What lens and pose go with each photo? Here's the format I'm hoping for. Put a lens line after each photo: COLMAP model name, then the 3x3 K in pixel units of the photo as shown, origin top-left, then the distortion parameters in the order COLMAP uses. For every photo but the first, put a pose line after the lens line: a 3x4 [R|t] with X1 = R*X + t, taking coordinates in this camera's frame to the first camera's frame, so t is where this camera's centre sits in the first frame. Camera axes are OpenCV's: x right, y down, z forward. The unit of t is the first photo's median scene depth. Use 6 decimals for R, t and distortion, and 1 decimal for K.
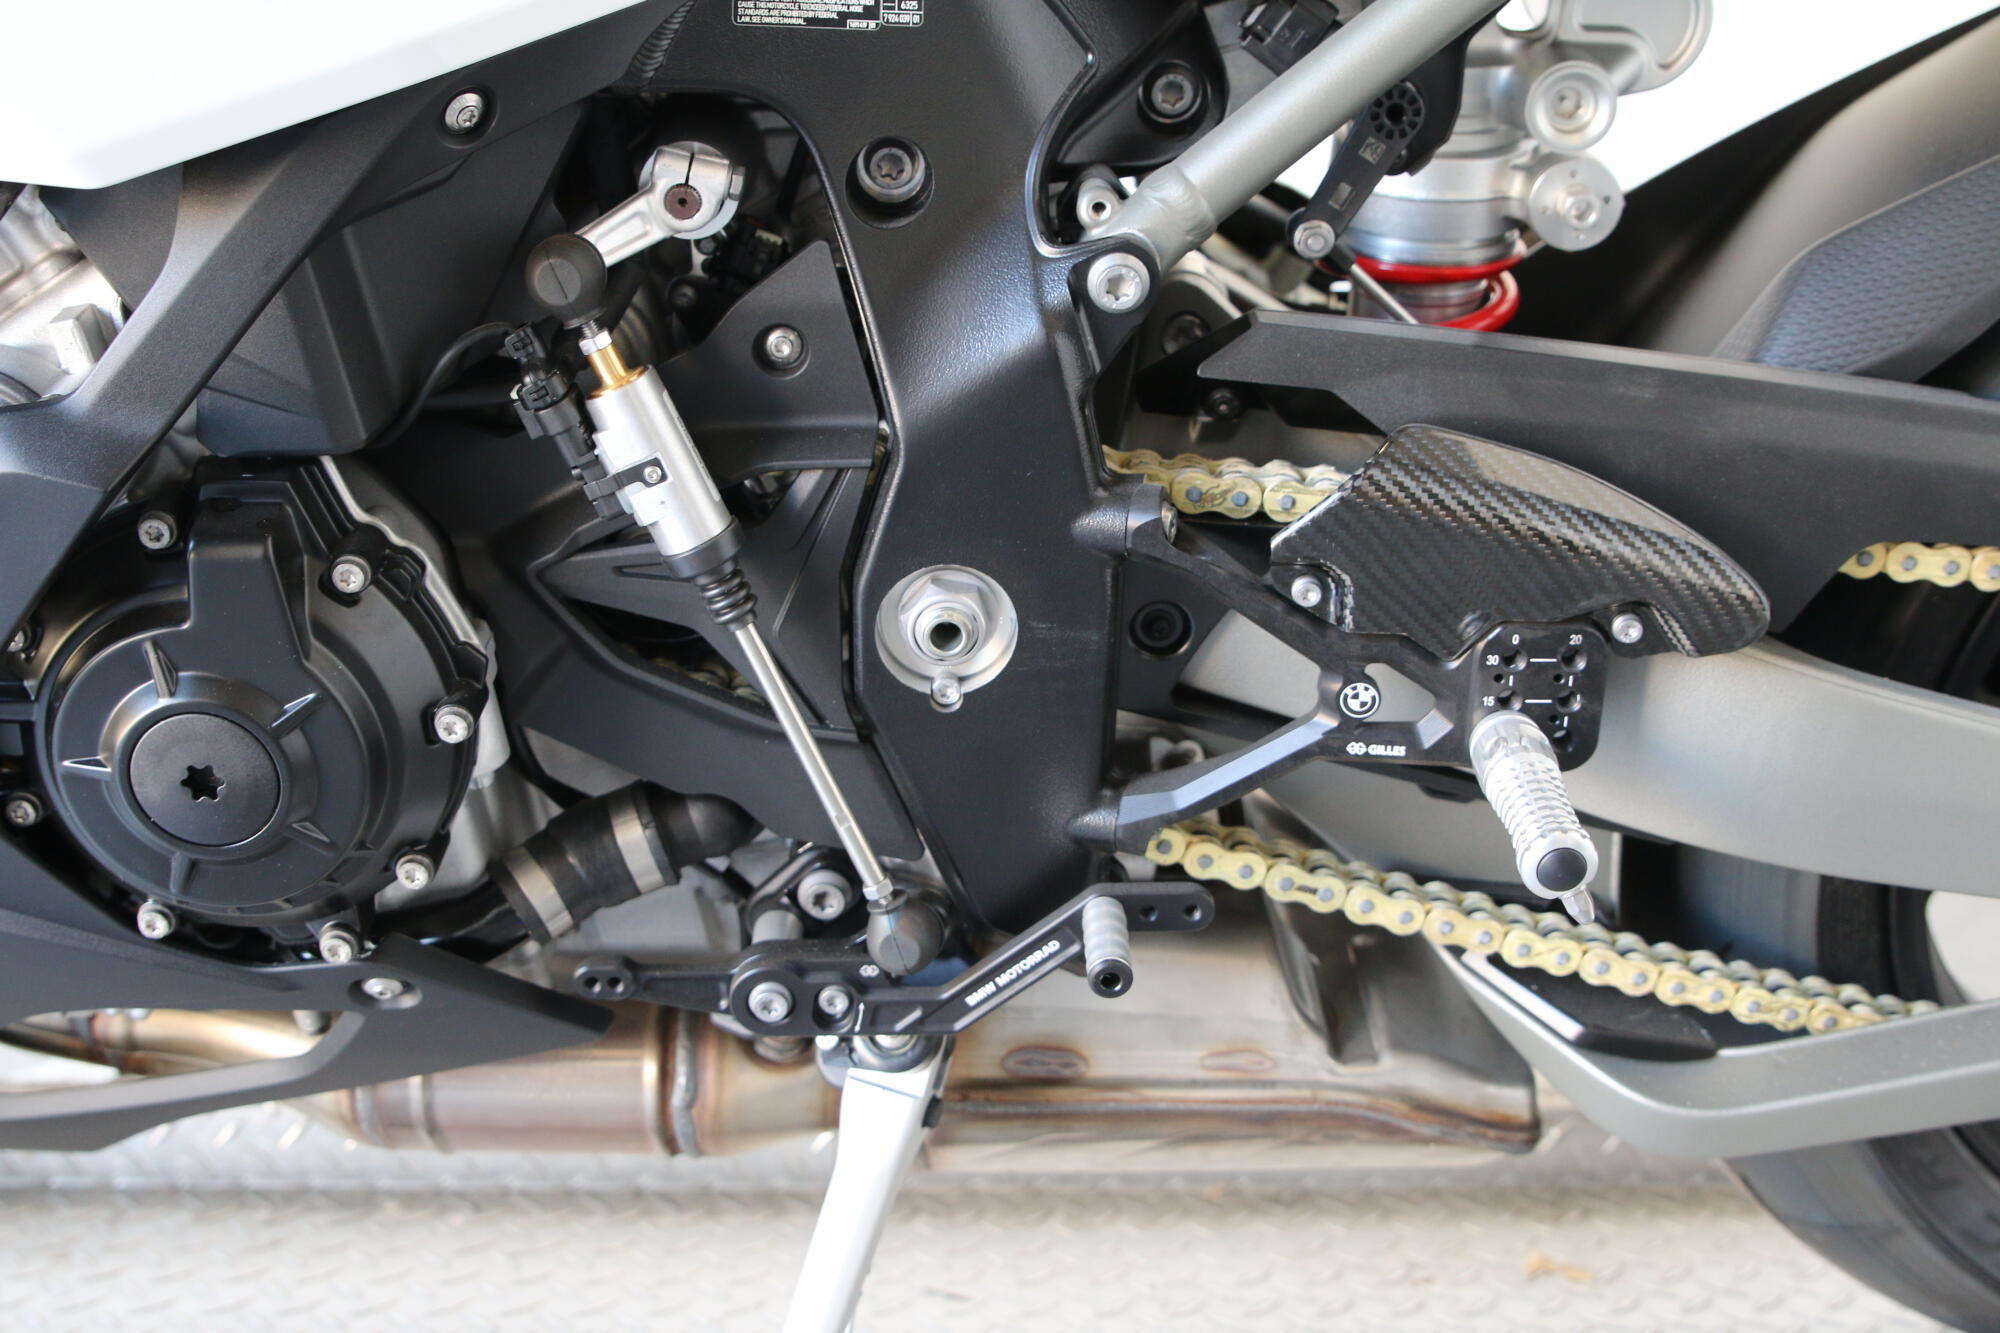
lens RADIAL K [[2456.6, 0, 993.1], [0, 2456.6, 654.5], [0, 0, 1]] dist [-0.090397, 0.000000]
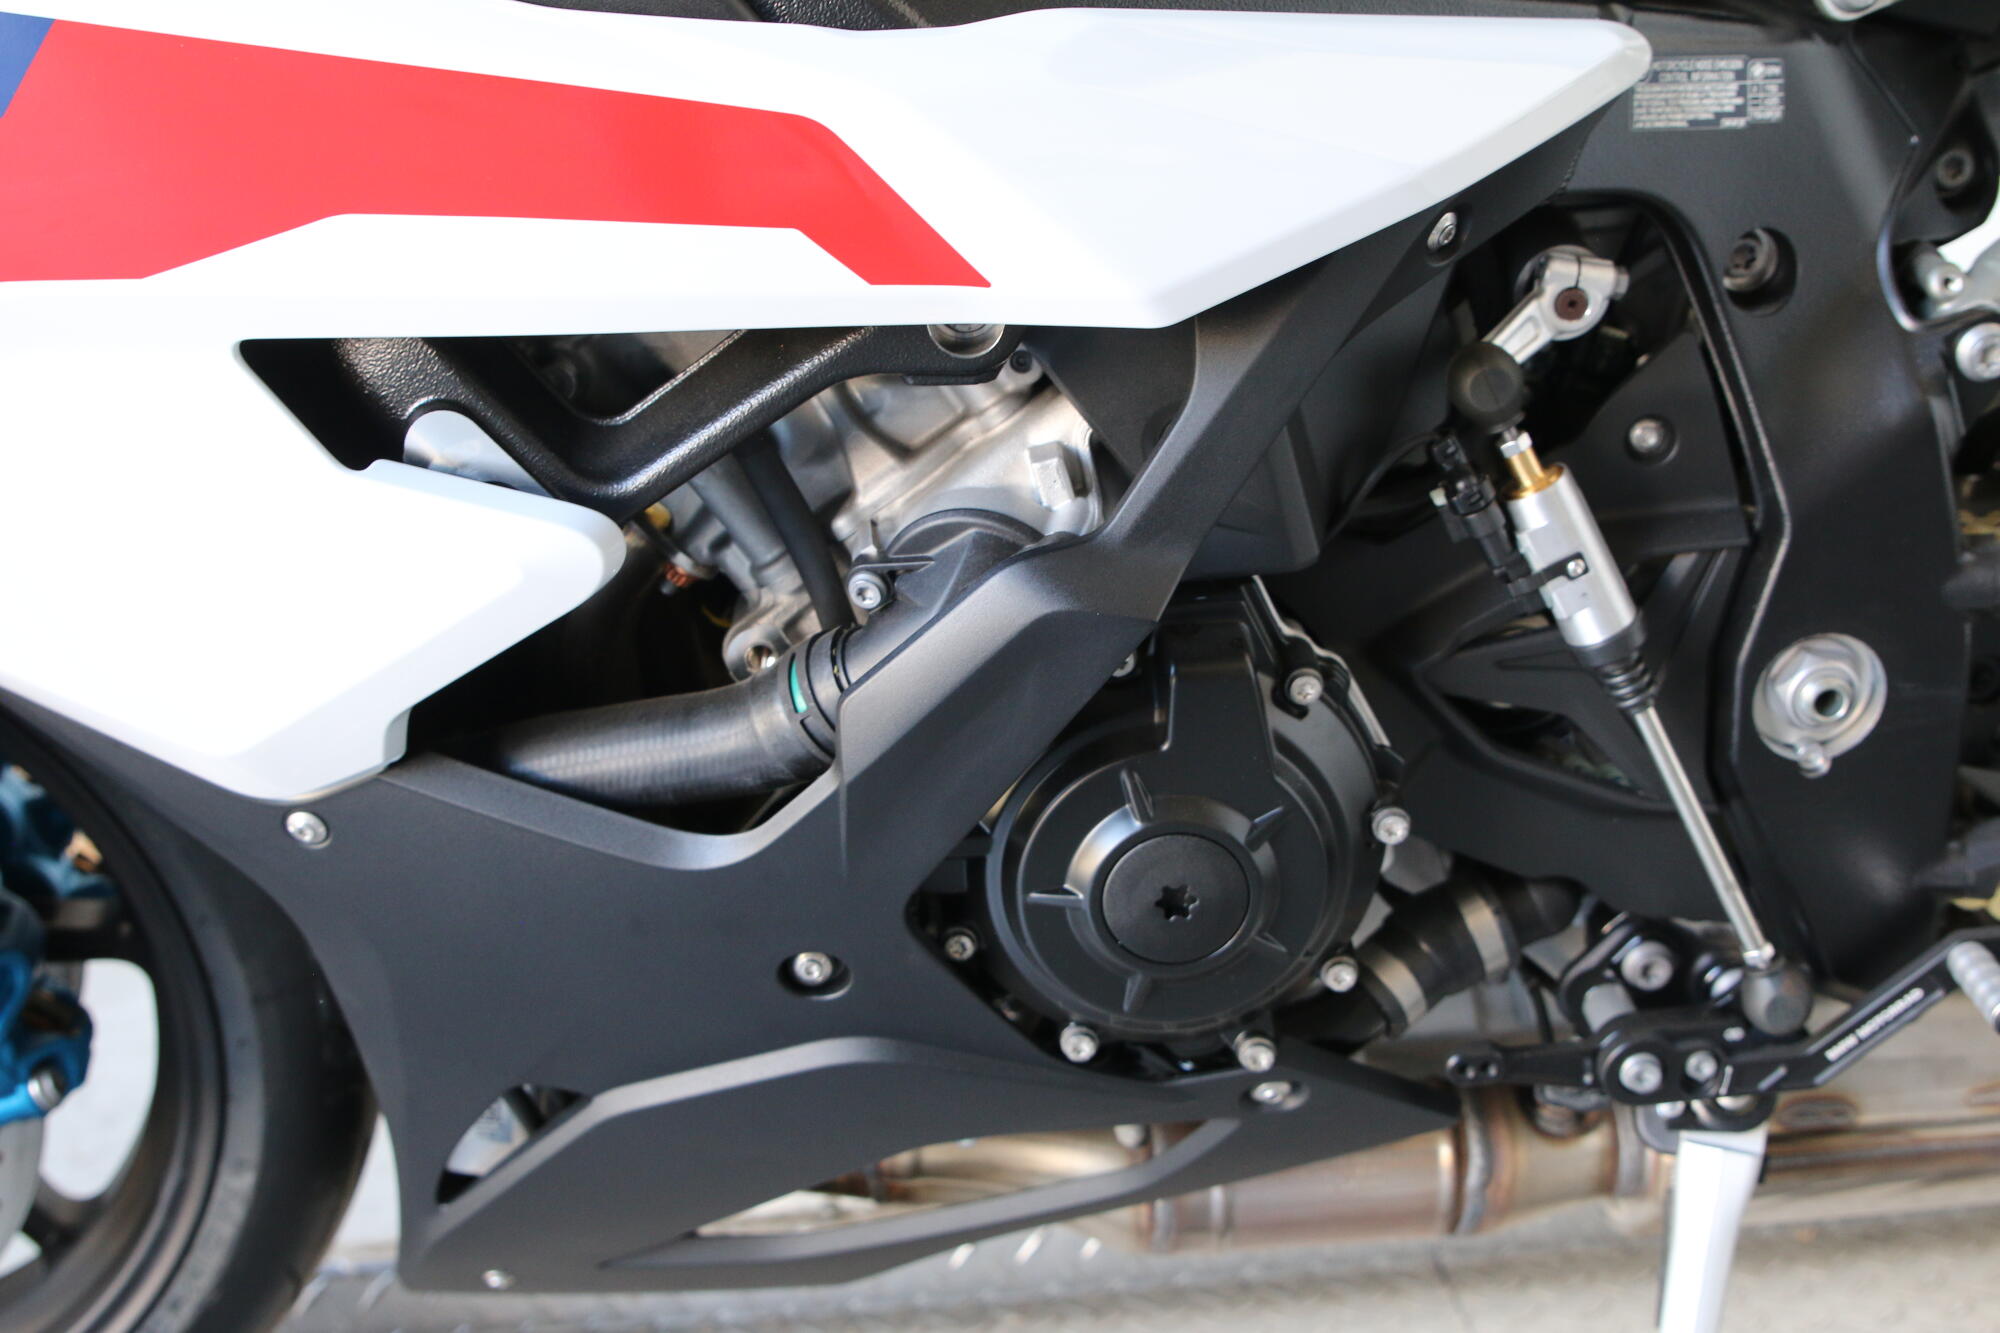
lens RADIAL K [[2456.6, 0, 1009.6], [0, 2456.6, 671.8], [0, 0, 1]] dist [-0.090397, 0.000000]
pose [[0.996955, -0.077571, -0.007974, -0.354336], [0.077315, 0.996600, -0.028485, -0.018213], [0.010156, 0.027781, 0.999562, -0.029562]]
